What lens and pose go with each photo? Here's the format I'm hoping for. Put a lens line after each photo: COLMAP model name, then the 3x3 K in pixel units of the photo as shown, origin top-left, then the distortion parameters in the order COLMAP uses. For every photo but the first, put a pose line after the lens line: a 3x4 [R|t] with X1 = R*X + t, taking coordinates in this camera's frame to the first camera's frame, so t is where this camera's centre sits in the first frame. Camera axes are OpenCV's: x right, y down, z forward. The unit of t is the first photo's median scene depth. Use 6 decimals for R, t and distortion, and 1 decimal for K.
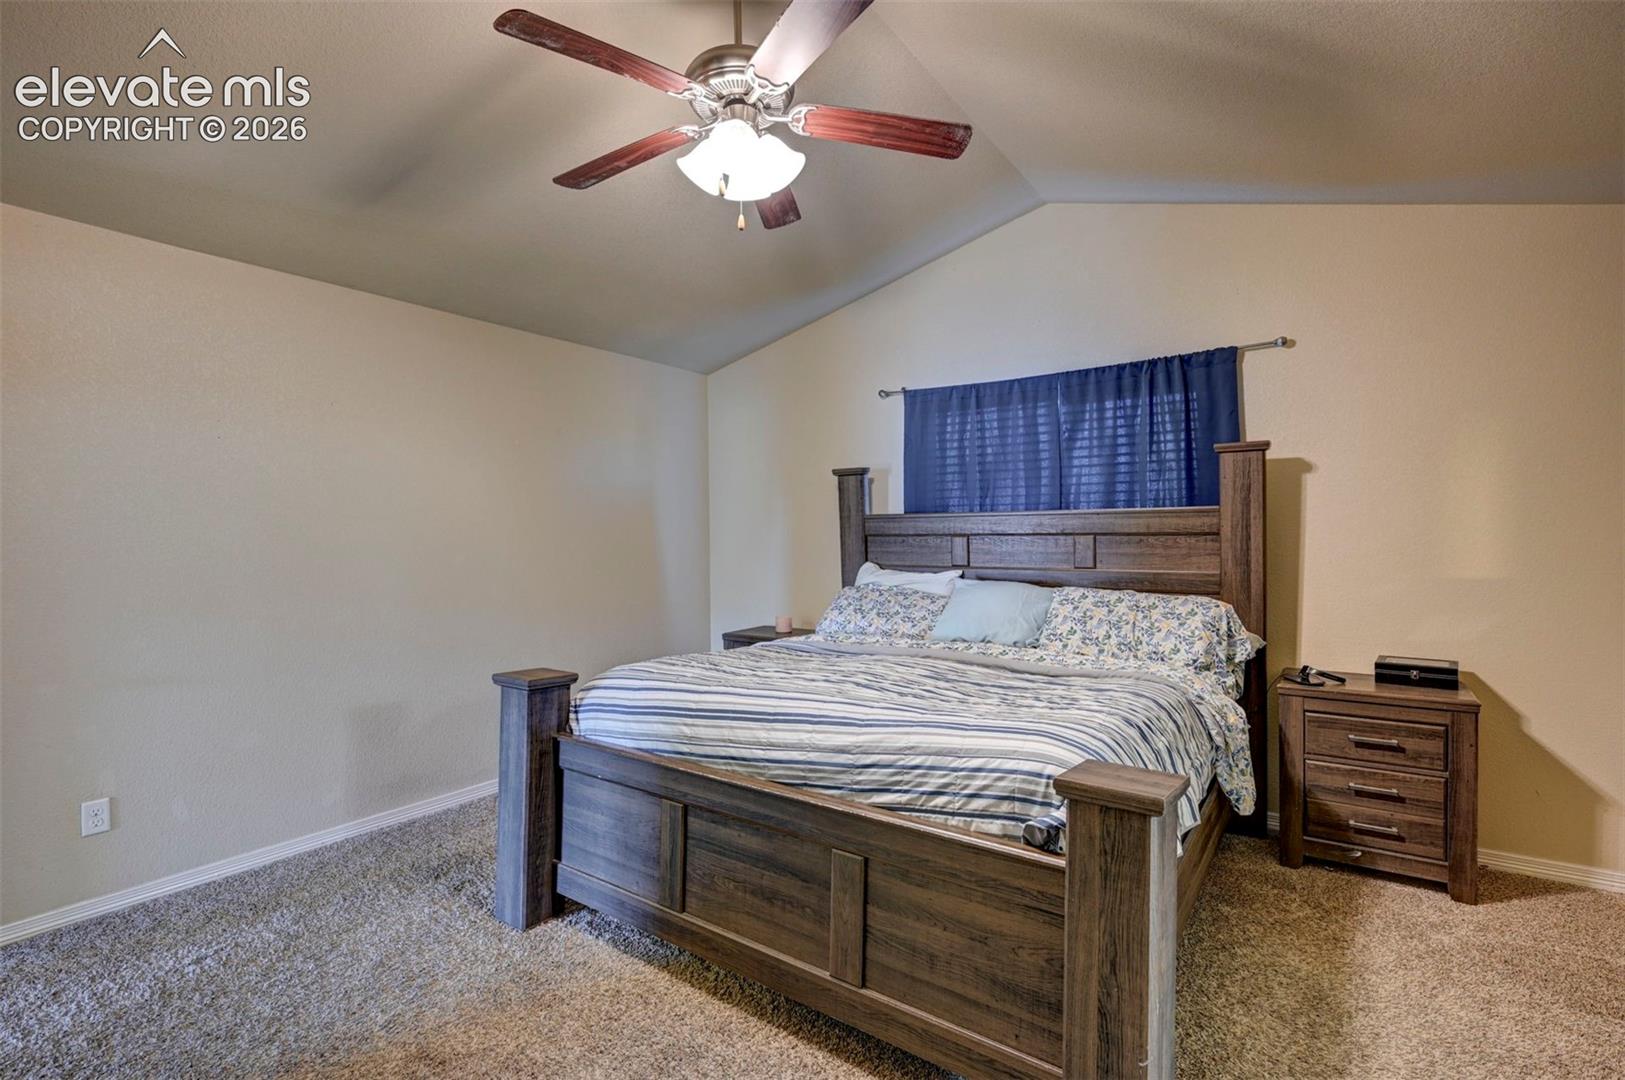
lens RADIAL K [[740.1, 0, 803.9], [0, 740.1, 543.8], [0, 0, 1]] dist [-0.001770, 0.000615]
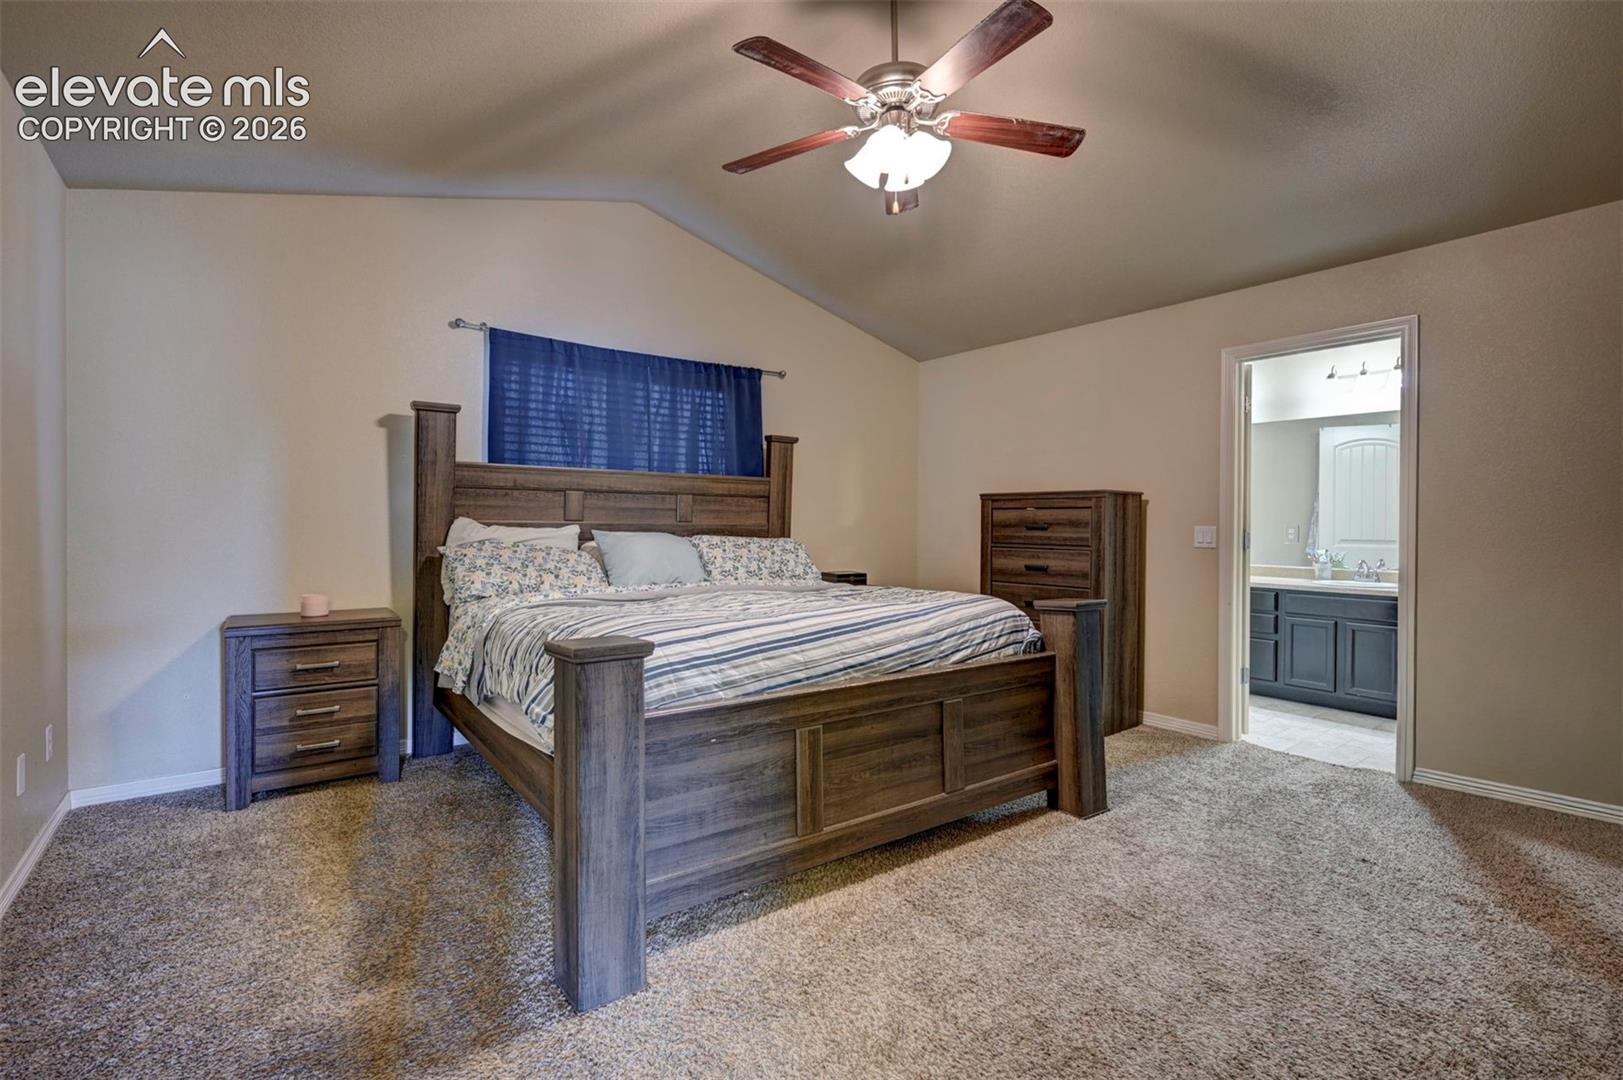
lens RADIAL K [[739.2, 0, 798.9], [0, 739.2, 534.4], [0, 0, 1]] dist [-0.001770, 0.000615]
pose [[0.319530, -0.002234, 0.947574, -1.074979], [0.001725, 0.999997, 0.001776, 0.078089], [-0.947575, 0.001067, 0.319533, 0.648620]]
